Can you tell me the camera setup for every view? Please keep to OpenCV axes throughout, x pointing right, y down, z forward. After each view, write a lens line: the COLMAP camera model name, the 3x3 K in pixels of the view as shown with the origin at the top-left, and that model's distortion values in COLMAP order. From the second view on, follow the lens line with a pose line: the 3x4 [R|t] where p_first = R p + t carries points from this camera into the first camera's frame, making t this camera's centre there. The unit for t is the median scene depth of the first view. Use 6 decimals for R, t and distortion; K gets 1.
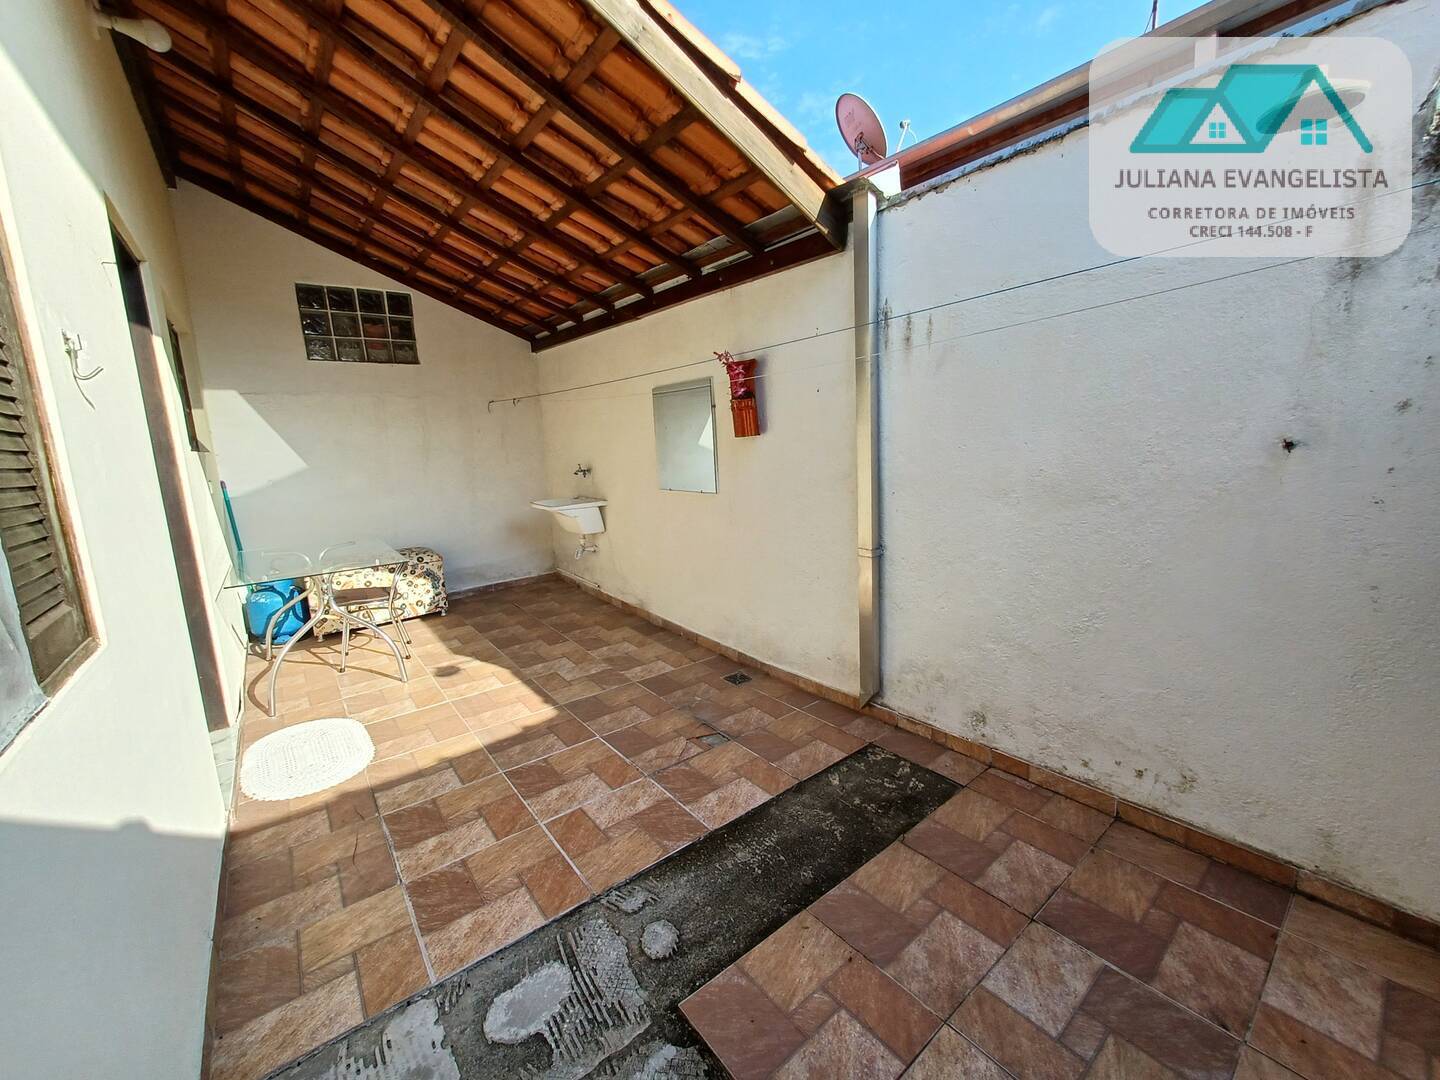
lens RADIAL K [[564.1, 0, 740.8], [0, 564.1, 523.9], [0, 0, 1]] dist [0.001963, -0.002004]
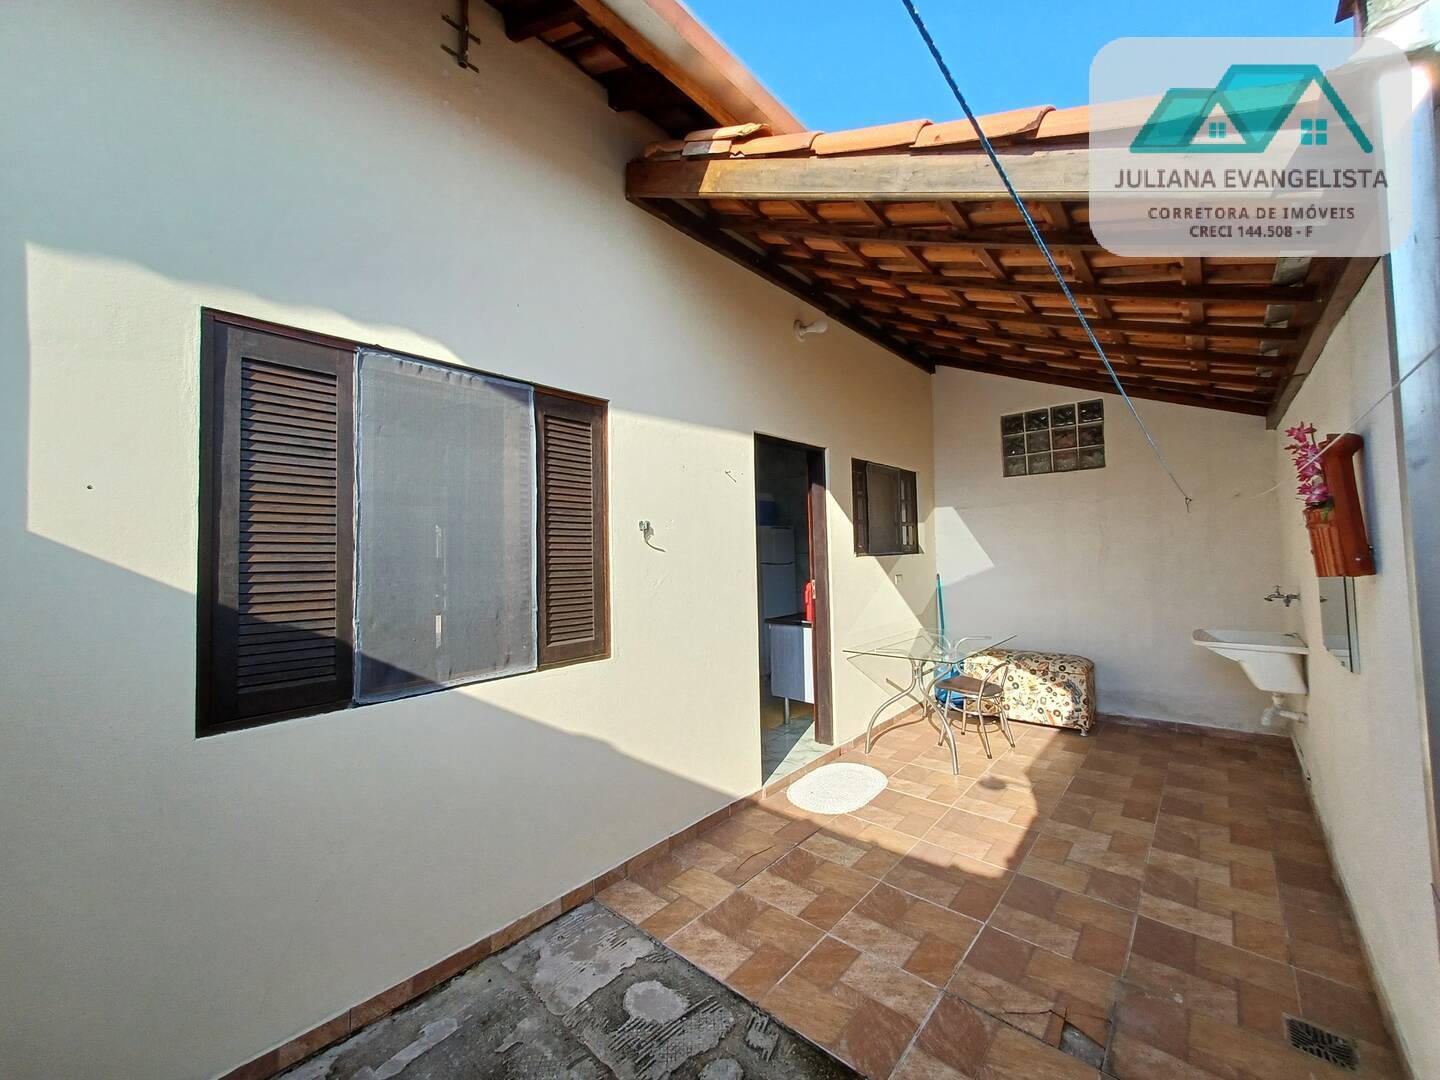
lens RADIAL K [[564.1, 0, 724.9], [0, 564.1, 527.4], [0, 0, 1]] dist [0.001963, -0.002004]
pose [[0.181841, -0.003469, -0.983322, 0.535960], [-0.132757, 0.990752, -0.028045, -0.138103], [0.974325, 0.135643, 0.179699, 0.422913]]
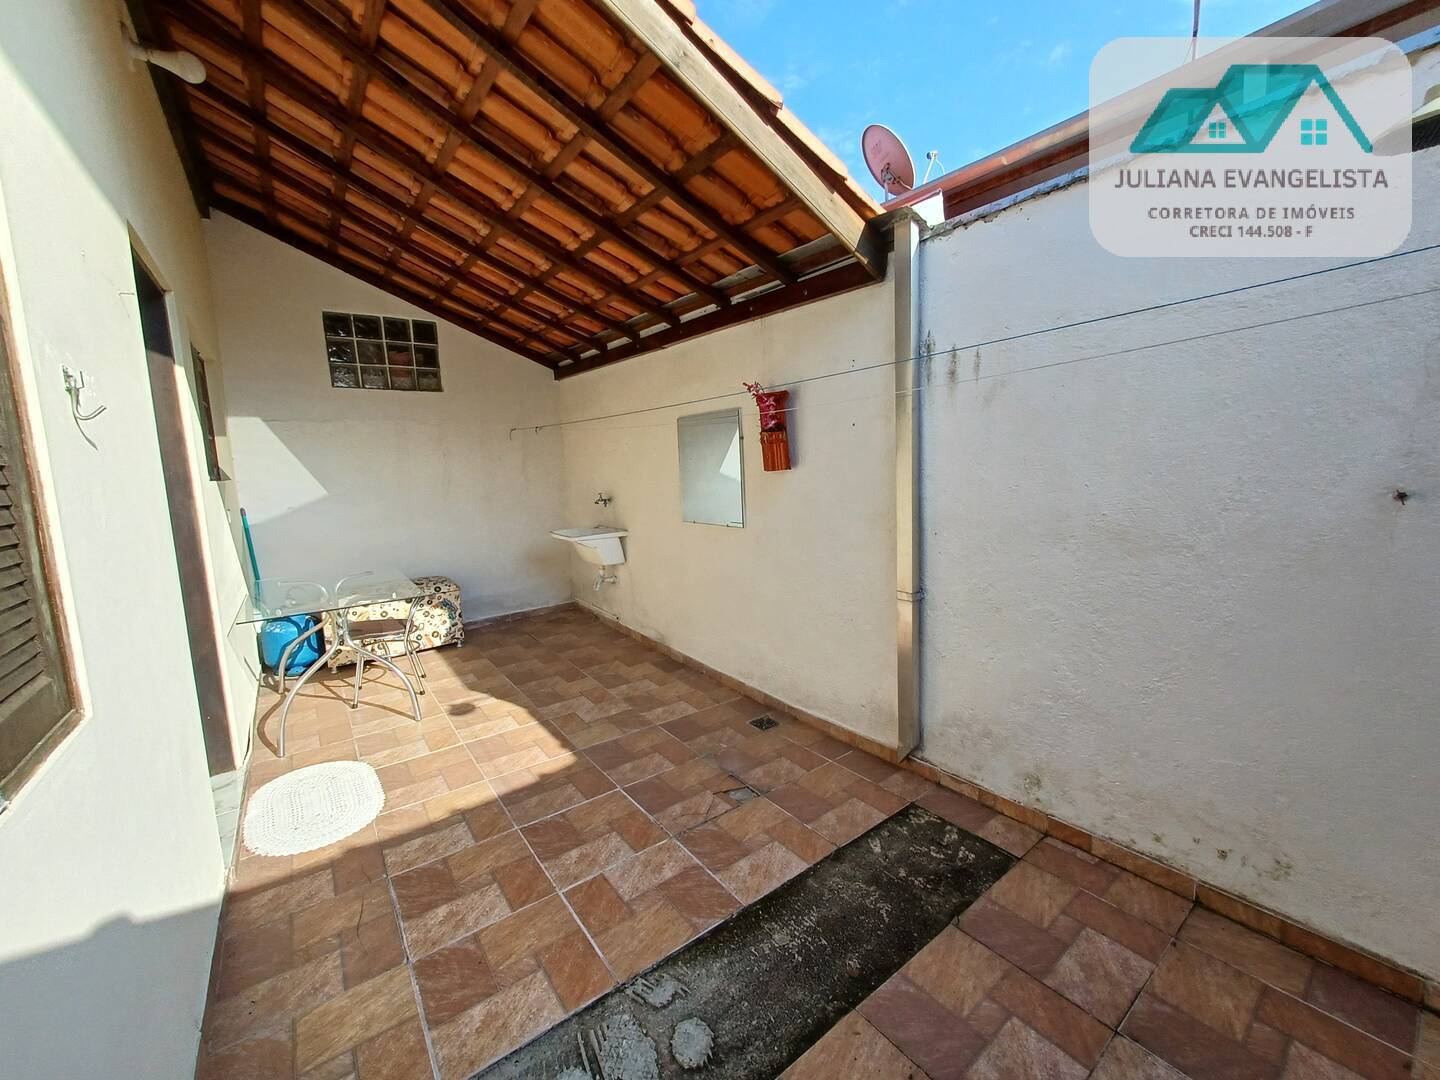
lens RADIAL K [[564.1, 0, 743.5], [0, 564.1, 527.6], [0, 0, 1]] dist [0.001963, -0.002004]
pose [[0.999739, 0.009863, -0.020608, -0.032531], [-0.010591, 0.999311, -0.035561, -0.028195], [0.020243, 0.035770, 0.999155, 0.050938]]
